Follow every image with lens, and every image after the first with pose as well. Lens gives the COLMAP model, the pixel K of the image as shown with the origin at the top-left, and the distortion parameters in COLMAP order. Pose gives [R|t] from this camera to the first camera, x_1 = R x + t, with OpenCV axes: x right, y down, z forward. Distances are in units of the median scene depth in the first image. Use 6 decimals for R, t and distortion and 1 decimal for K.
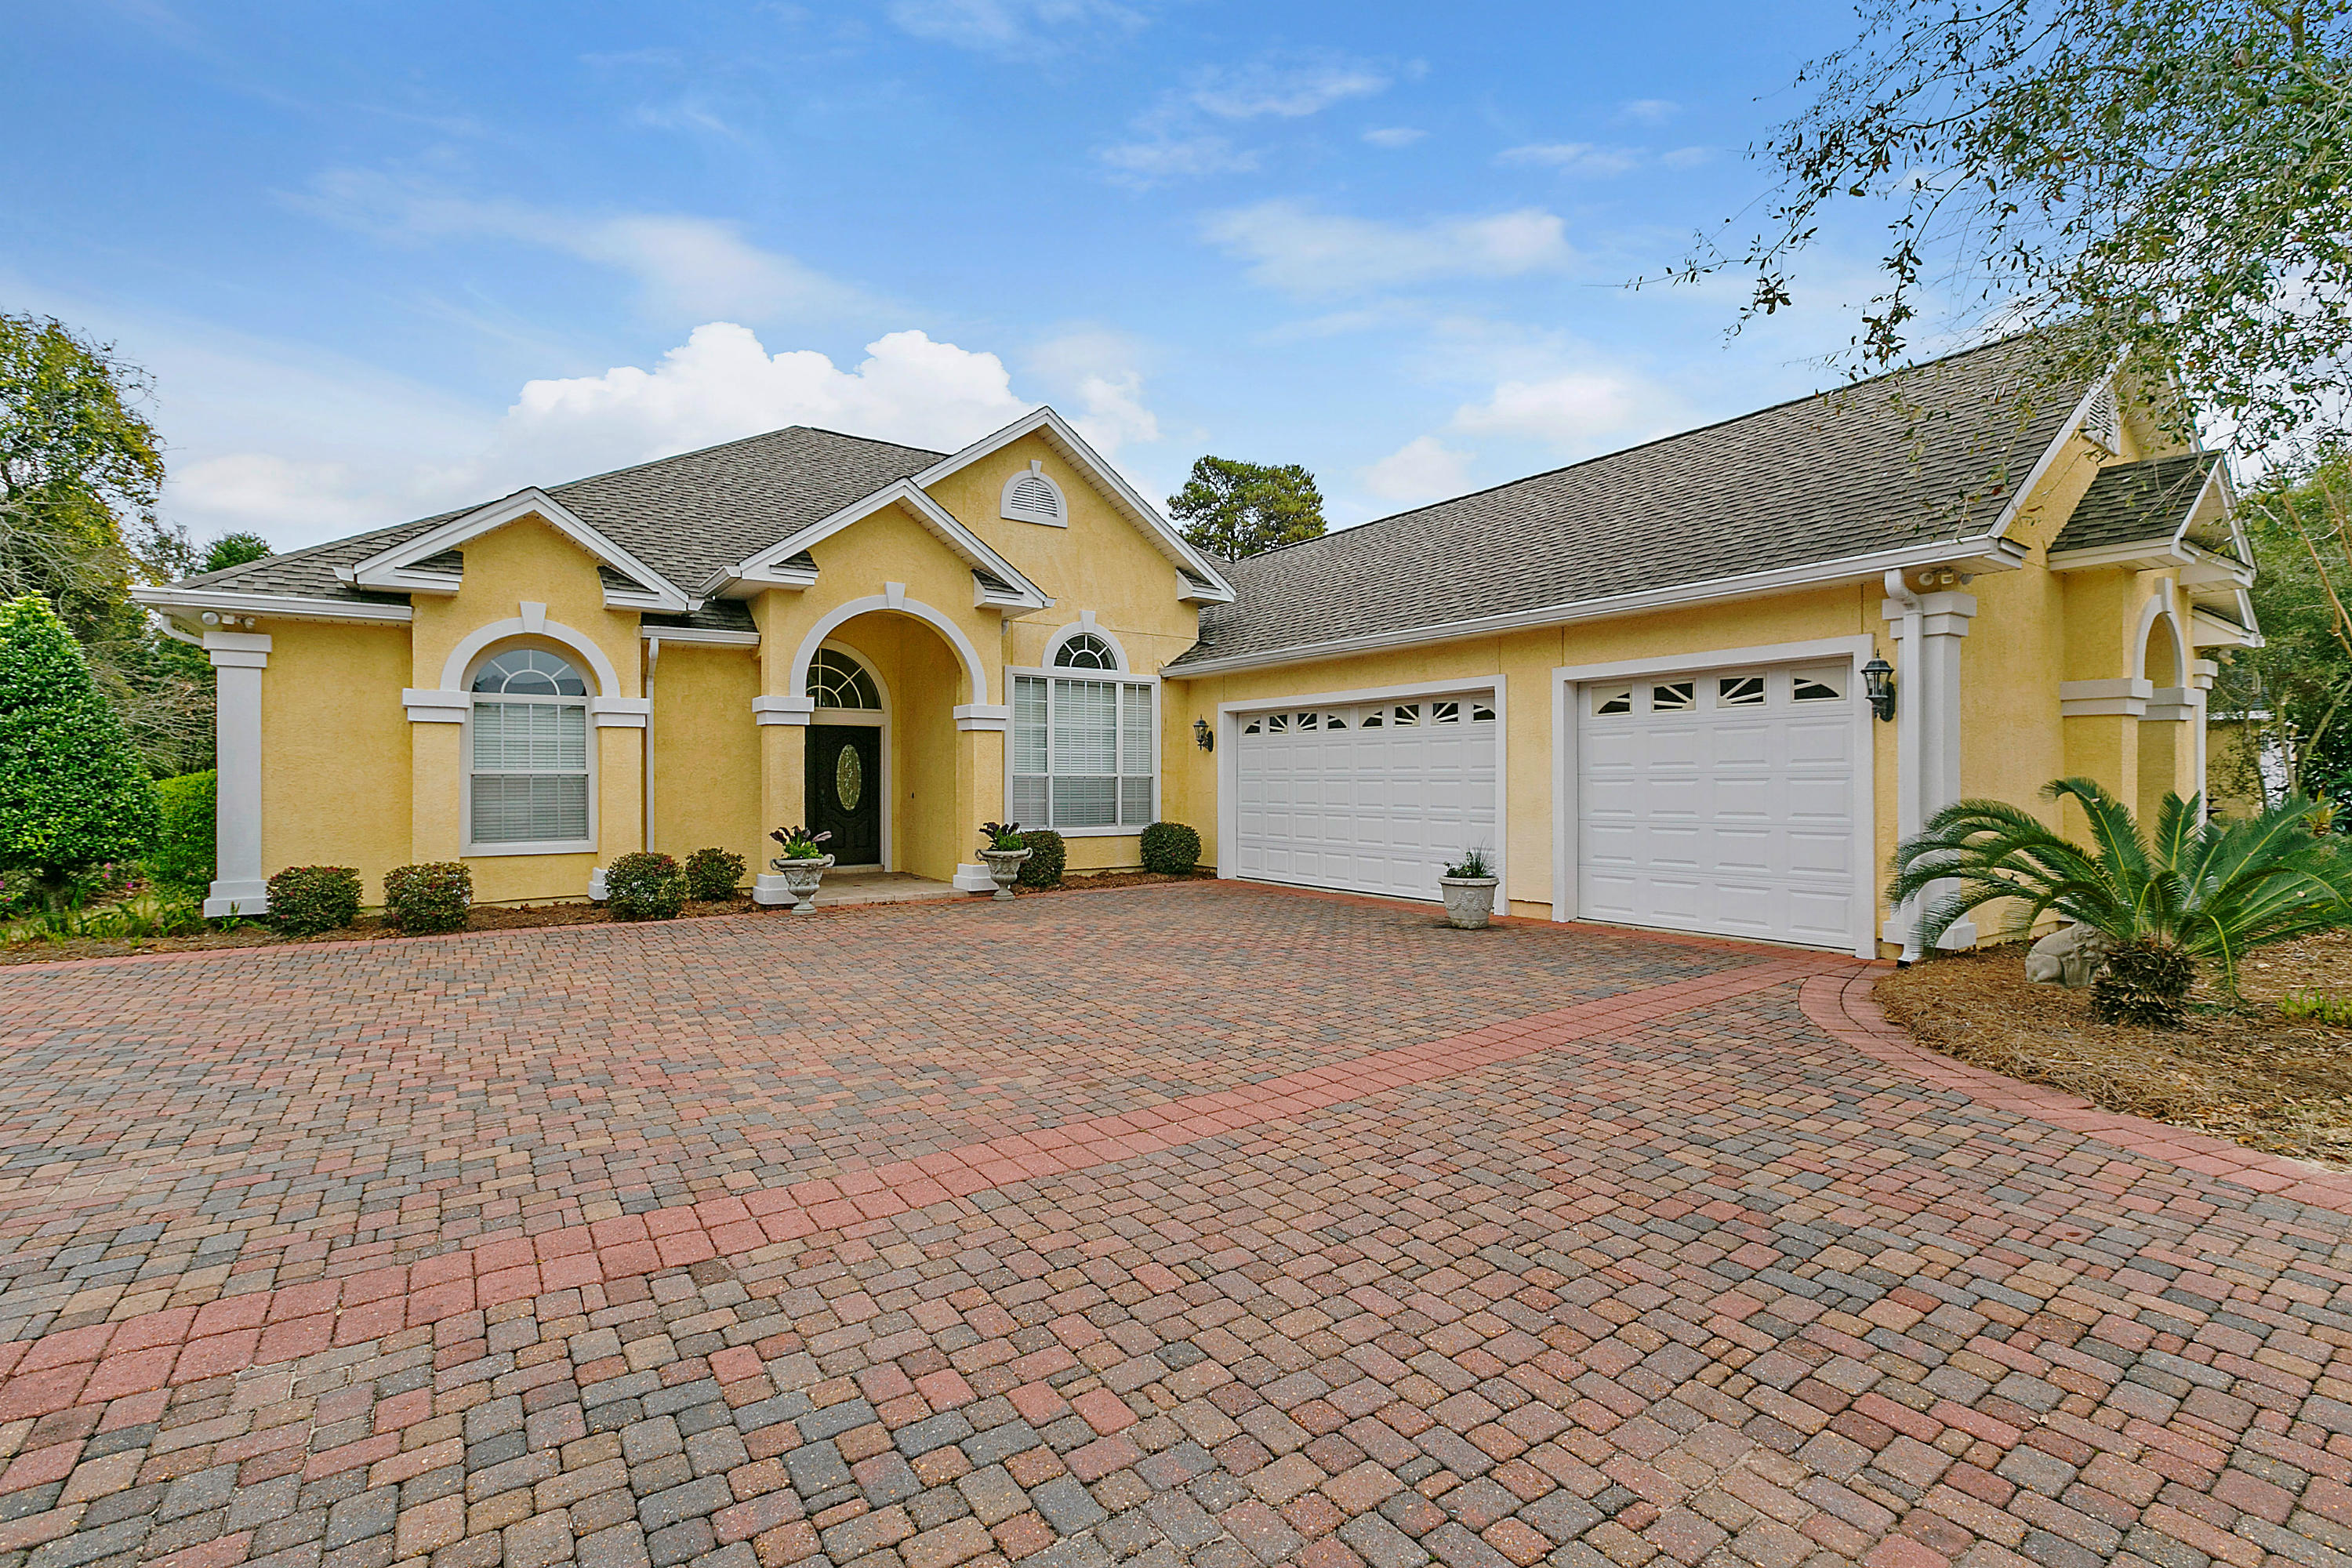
lens RADIAL K [[1043.5, 0, 1164.5], [0, 1043.5, 778.7], [0, 0, 1]] dist [0.000330, -0.003681]
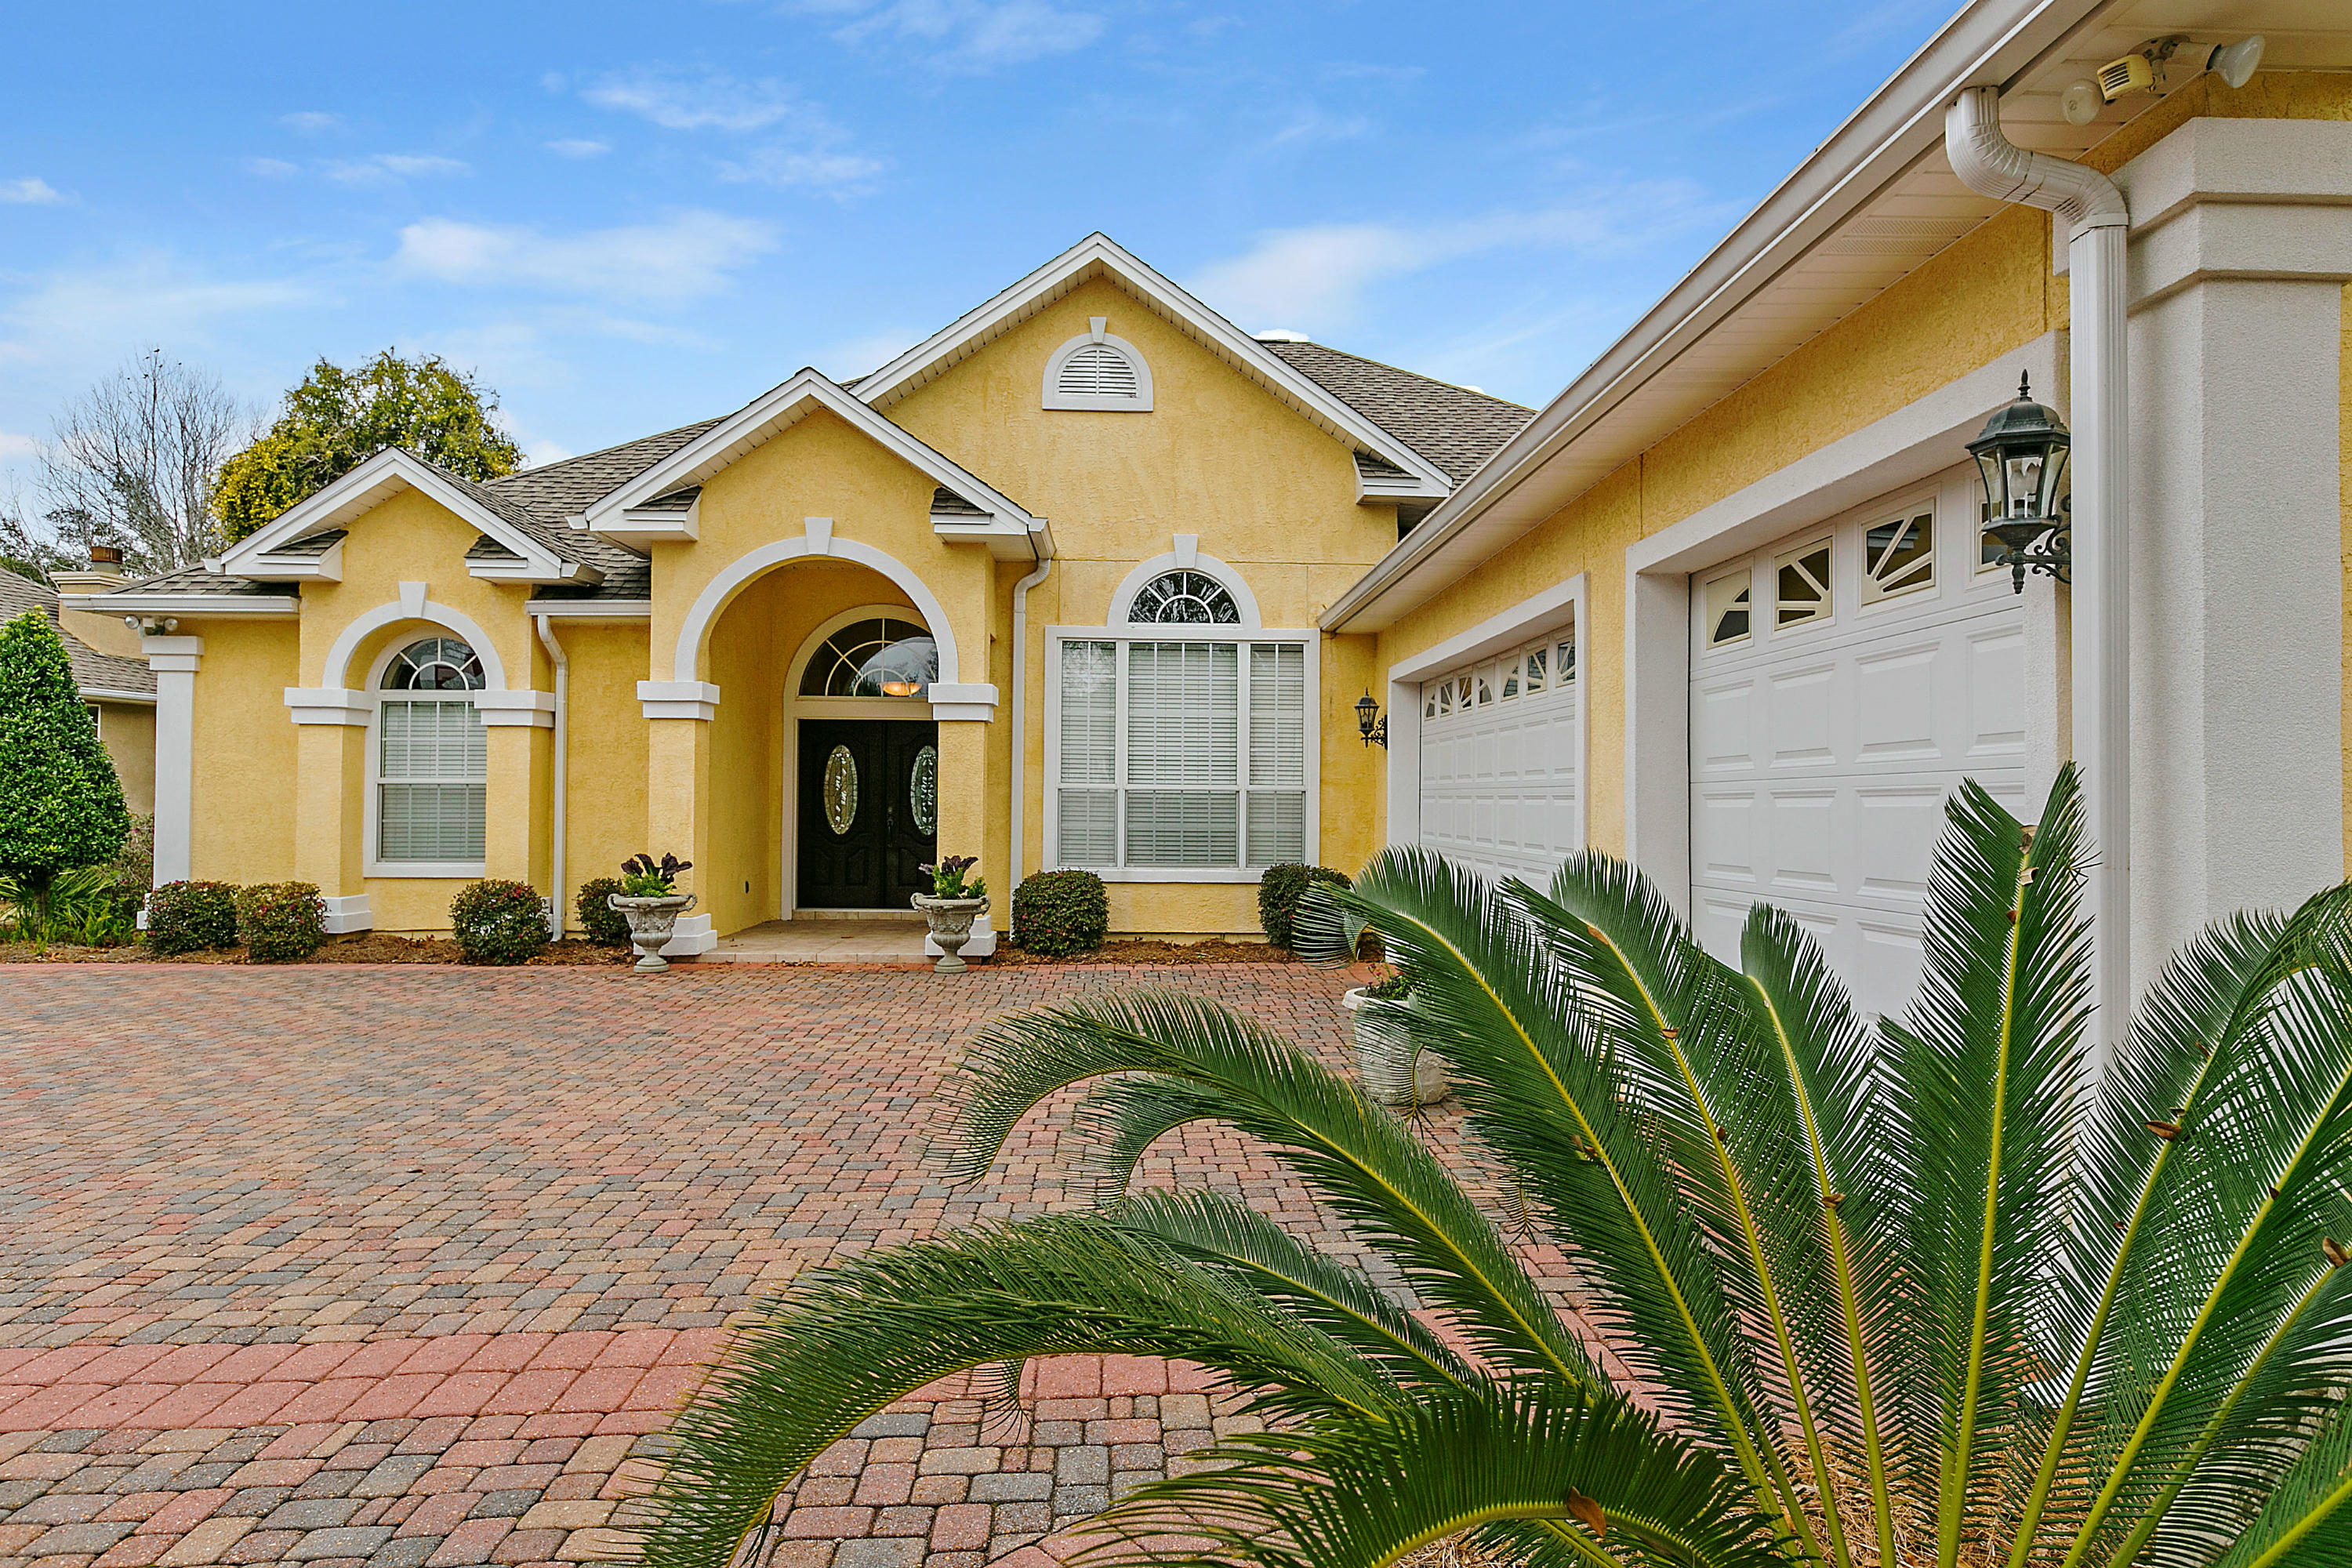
lens RADIAL K [[1368.5, 0, 1176.0], [0, 1368.5, 784.0], [0, 0, 1]] dist [-0.002825, 0.000124]
pose [[0.845185, -0.000586, -0.534474, 0.440373], [-0.005758, 0.999931, -0.010202, 0.003497], [0.534444, 0.011700, 0.845123, 0.328292]]
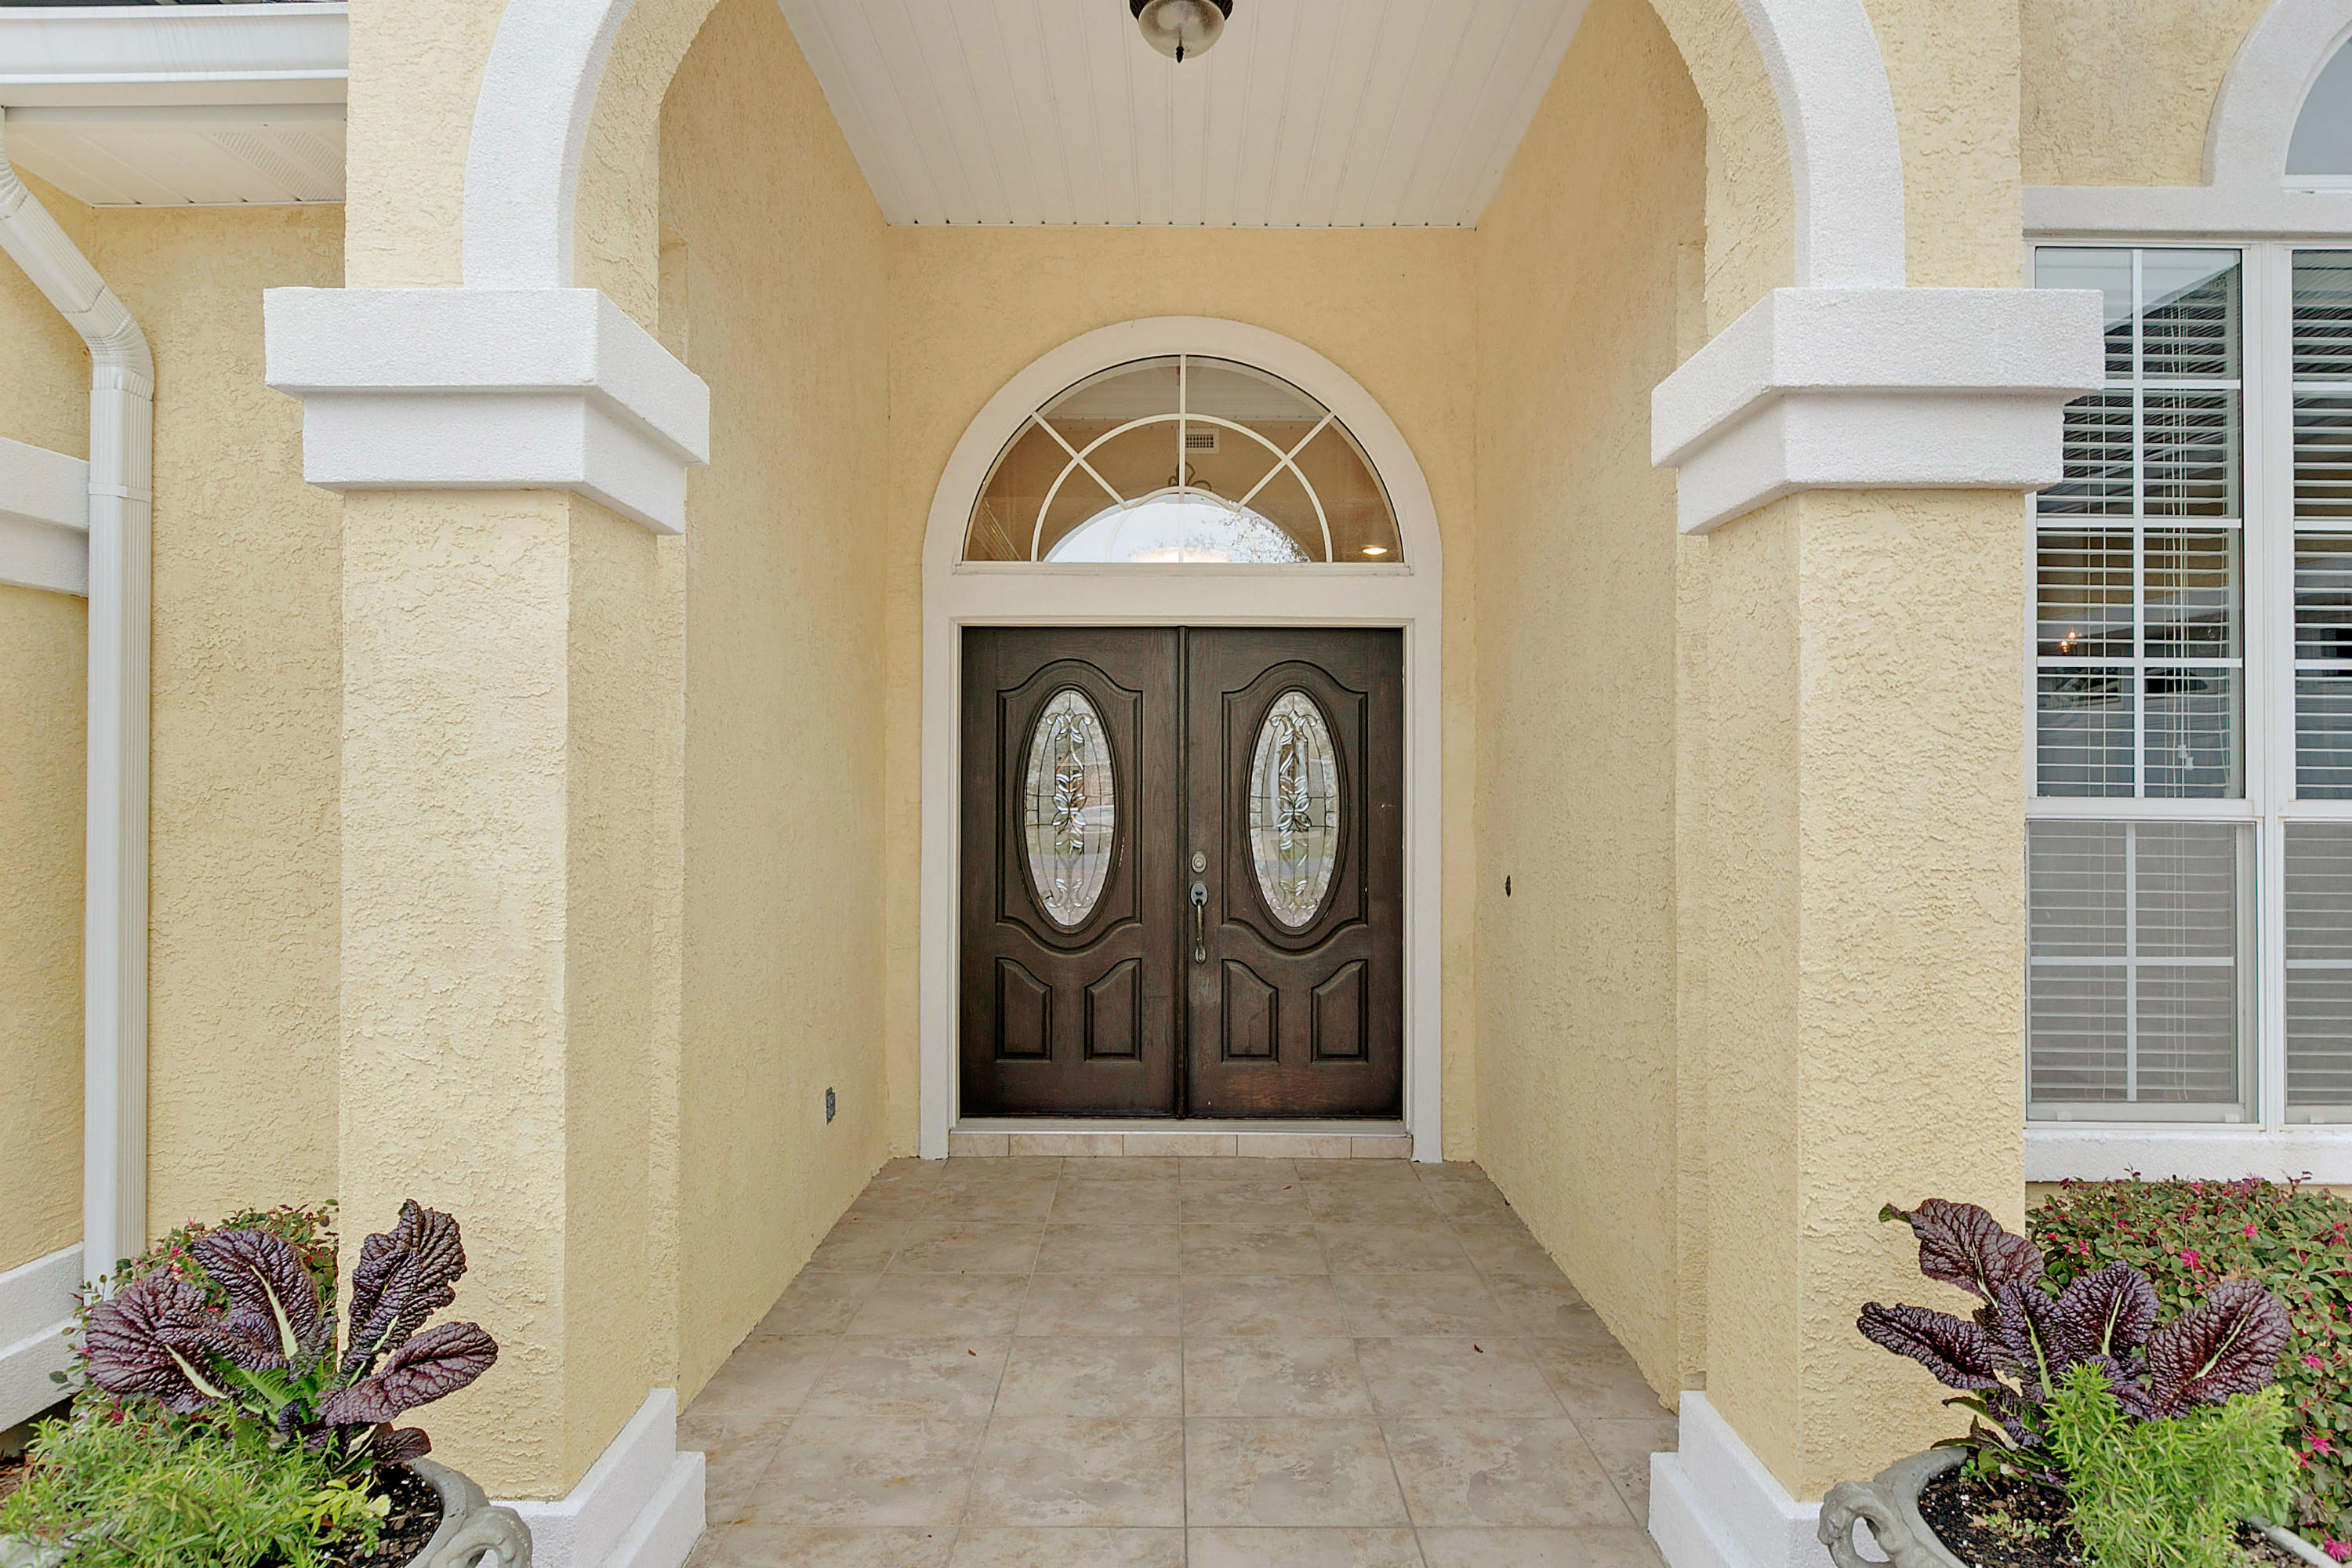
lens RADIAL K [[1297.1, 0, 1176.0], [0, 1297.1, 784.0], [0, 0, 1]] dist [-0.017515, 0.000086]
pose [[0.826965, -0.002663, -0.562247, -0.159072], [0.001277, 0.999995, -0.002857, -0.008177], [0.562252, 0.001645, 0.826964, 0.832835]]
